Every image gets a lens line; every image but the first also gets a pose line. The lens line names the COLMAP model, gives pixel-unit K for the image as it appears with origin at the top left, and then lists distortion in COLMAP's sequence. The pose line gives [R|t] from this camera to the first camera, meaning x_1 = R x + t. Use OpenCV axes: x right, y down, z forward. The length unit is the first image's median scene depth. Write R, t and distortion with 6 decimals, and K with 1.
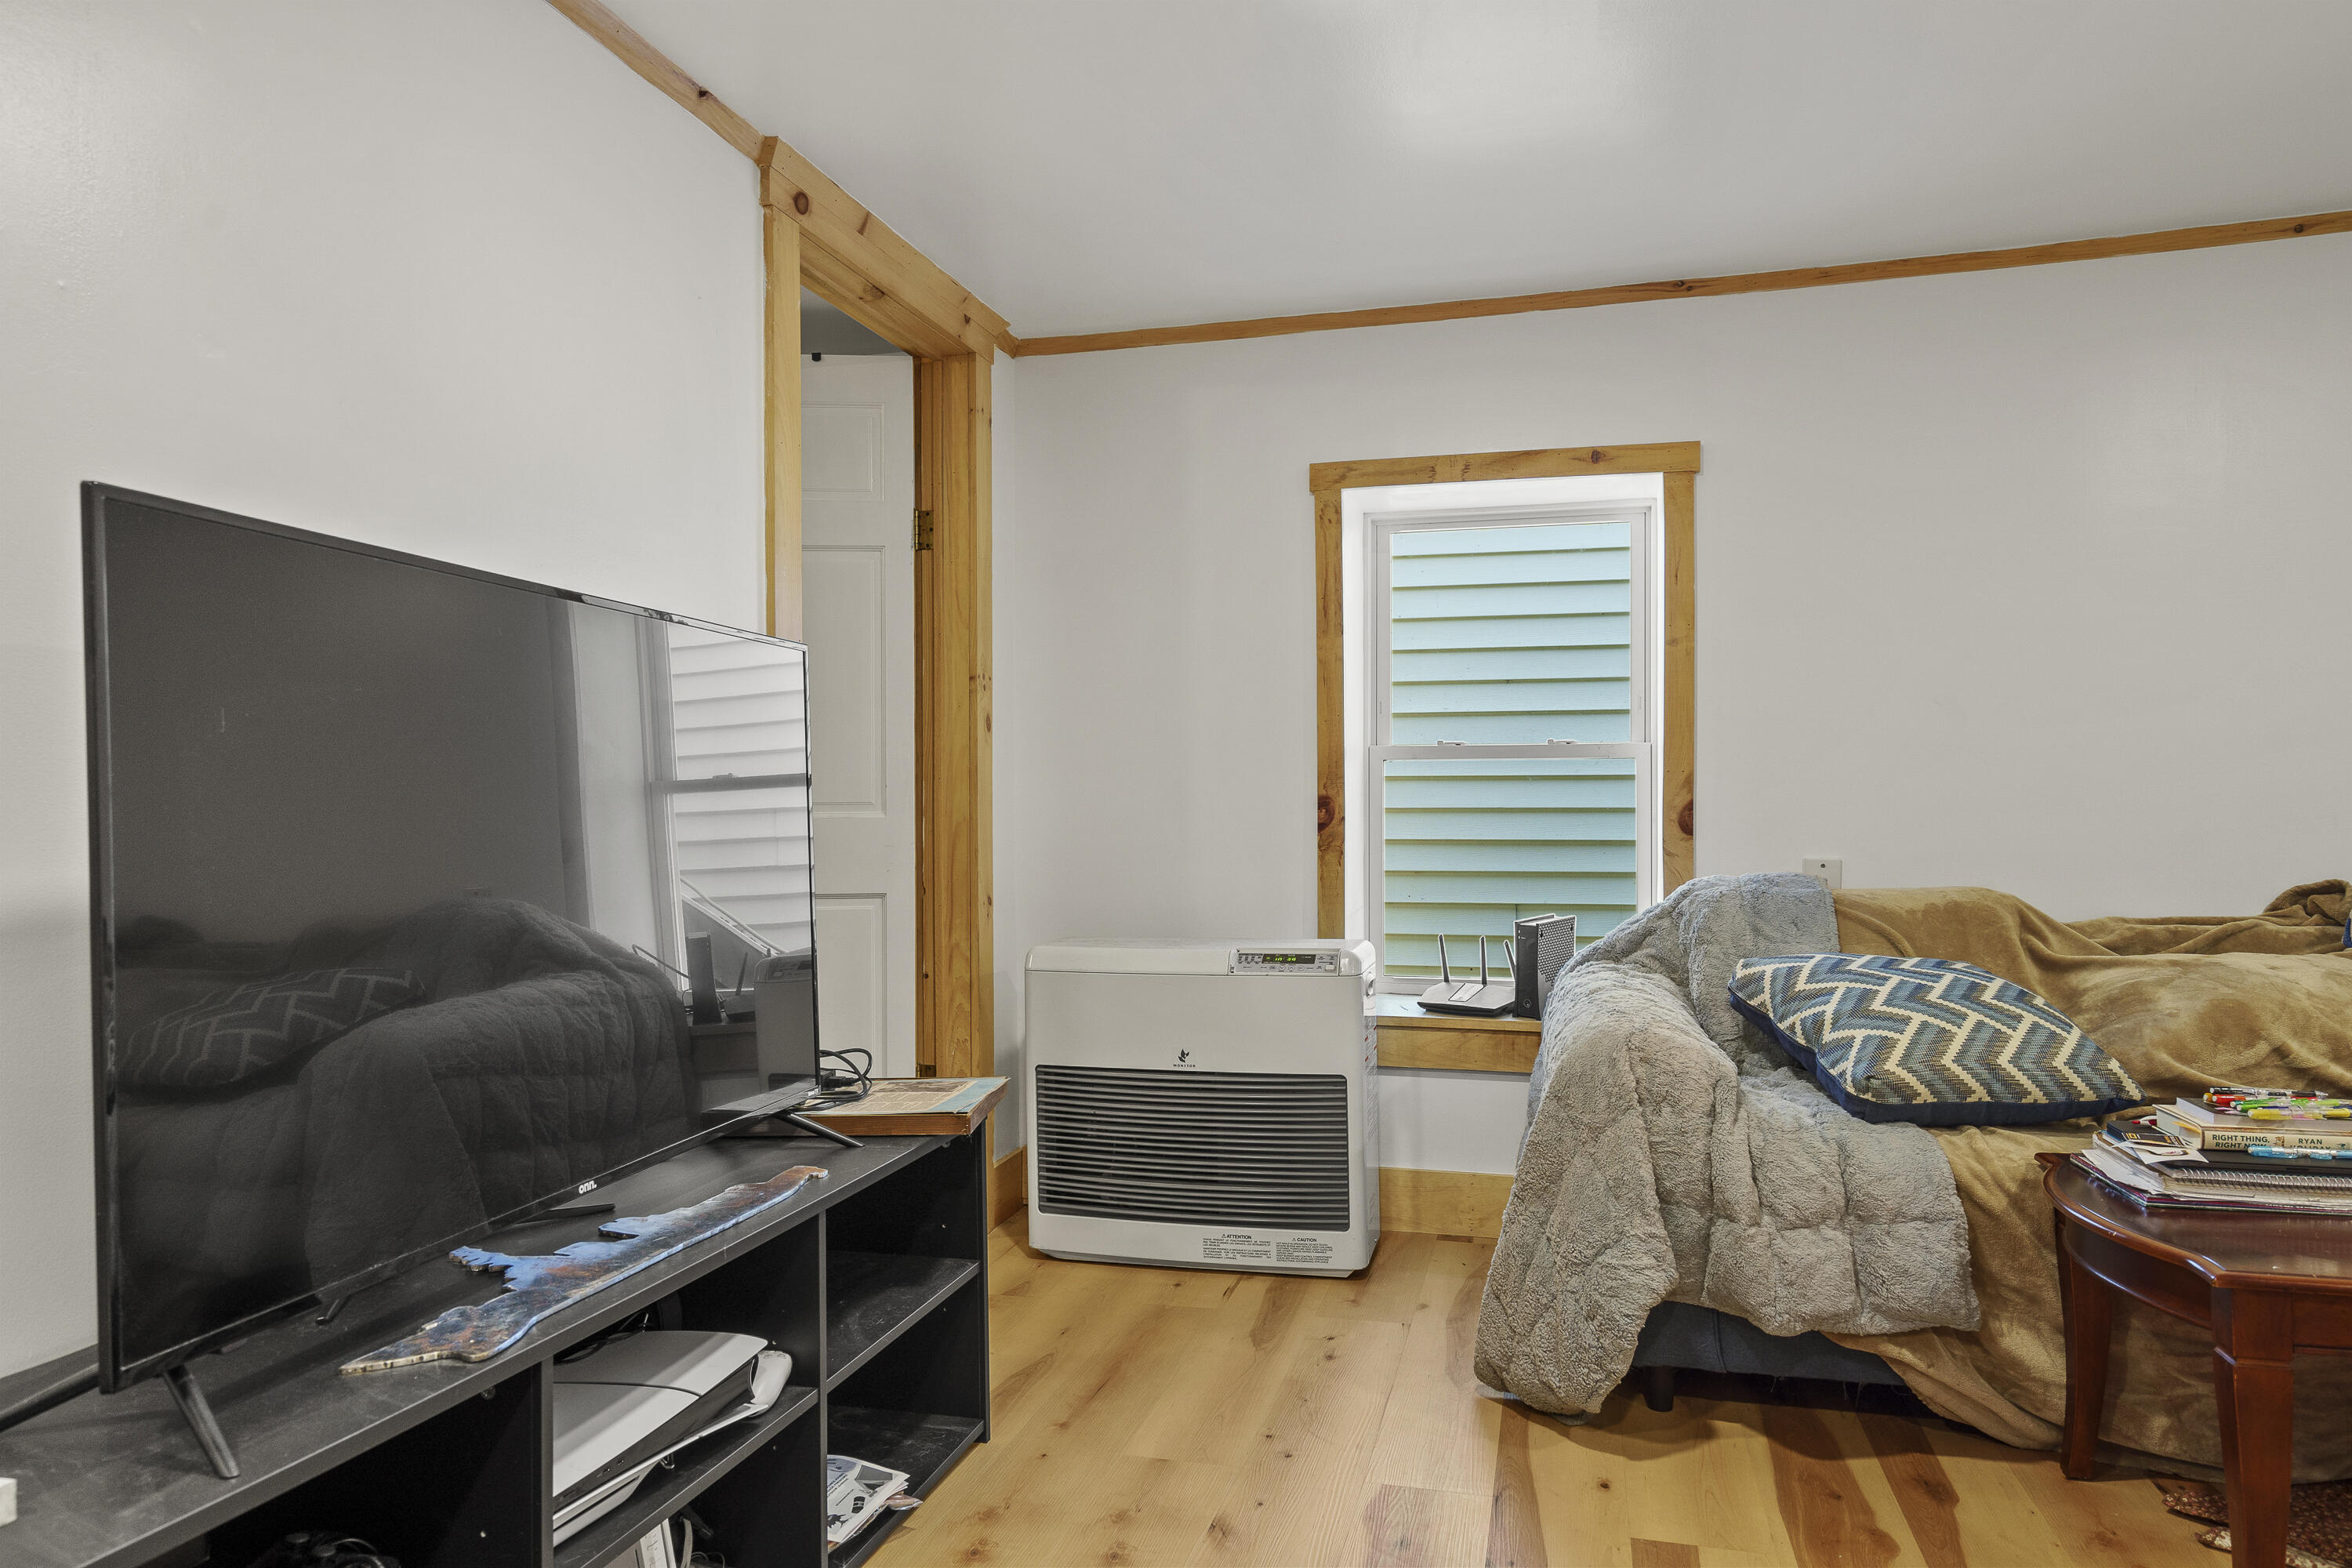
lens RADIAL K [[1512.0, 0, 1190.7], [0, 1512.0, 825.3], [0, 0, 1]] dist [-0.002151, 0.001671]
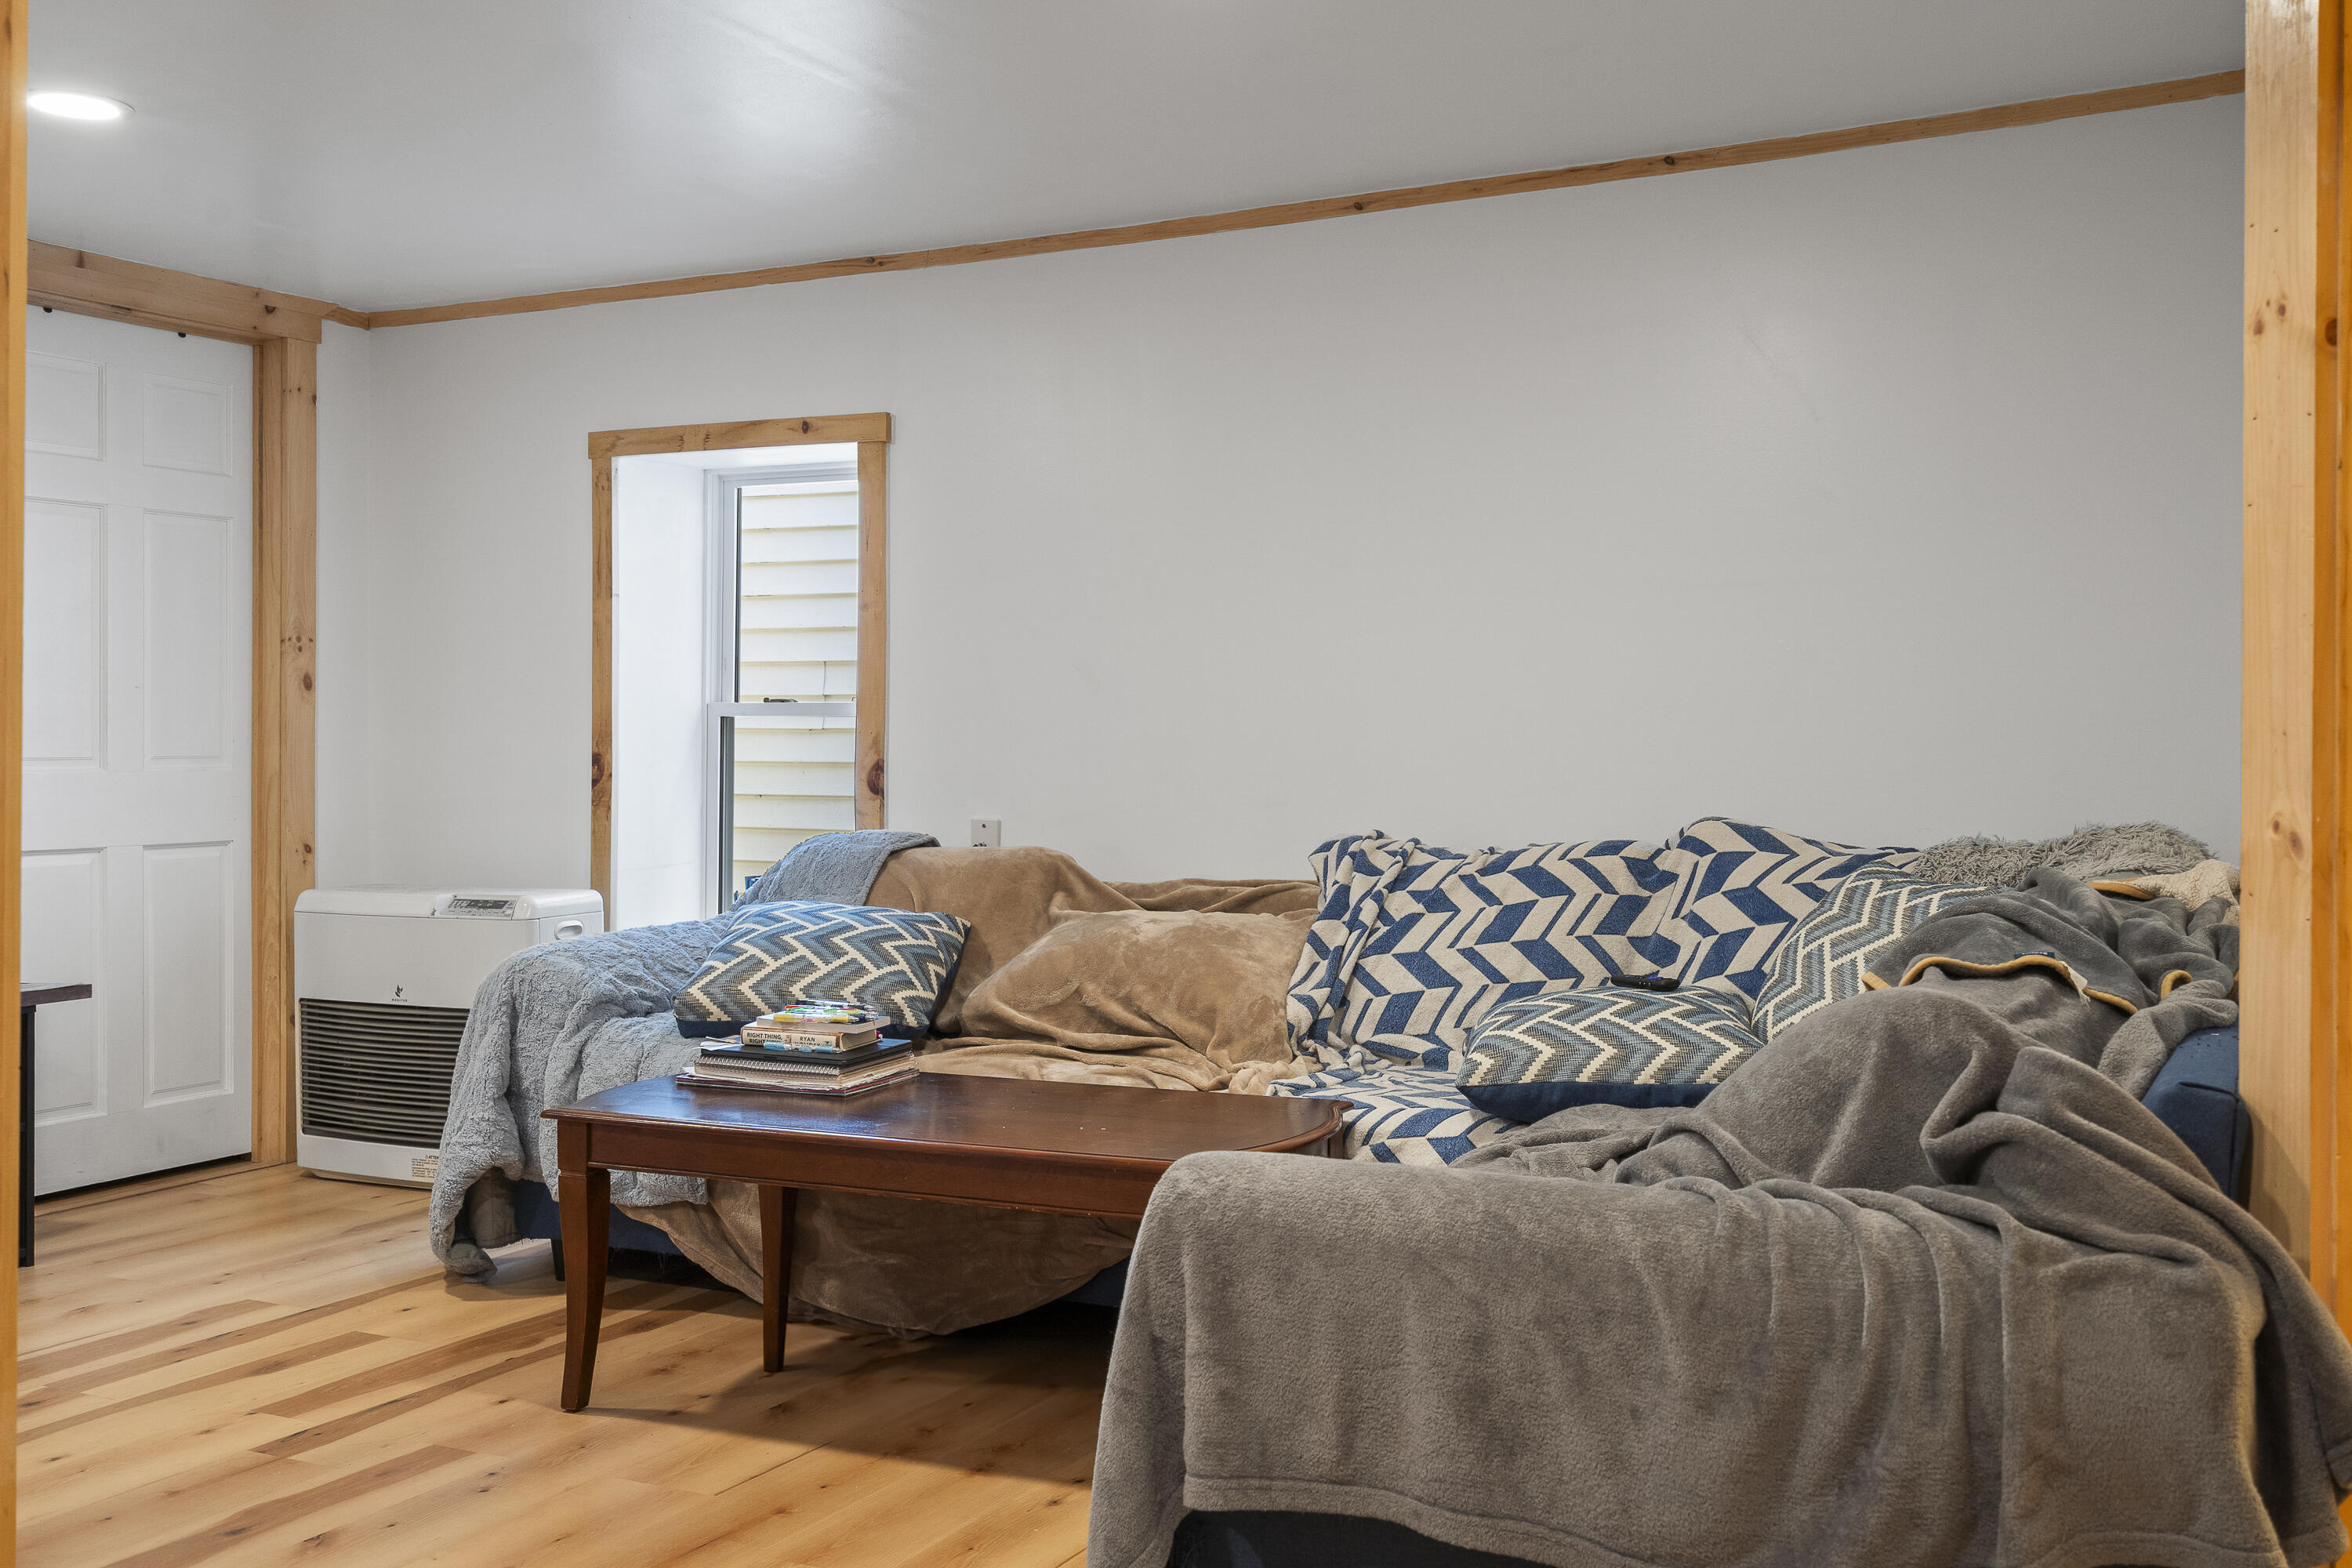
lens RADIAL K [[2259.4, 0, 1177.2], [0, 2259.4, 779.5], [0, 0, 1]] dist [-0.015581, 0.000000]
pose [[0.981347, 0.010573, -0.191953, 0.823590], [-0.010101, 0.999943, 0.003439, -0.011011], [0.191979, -0.001436, 0.981398, -0.468818]]
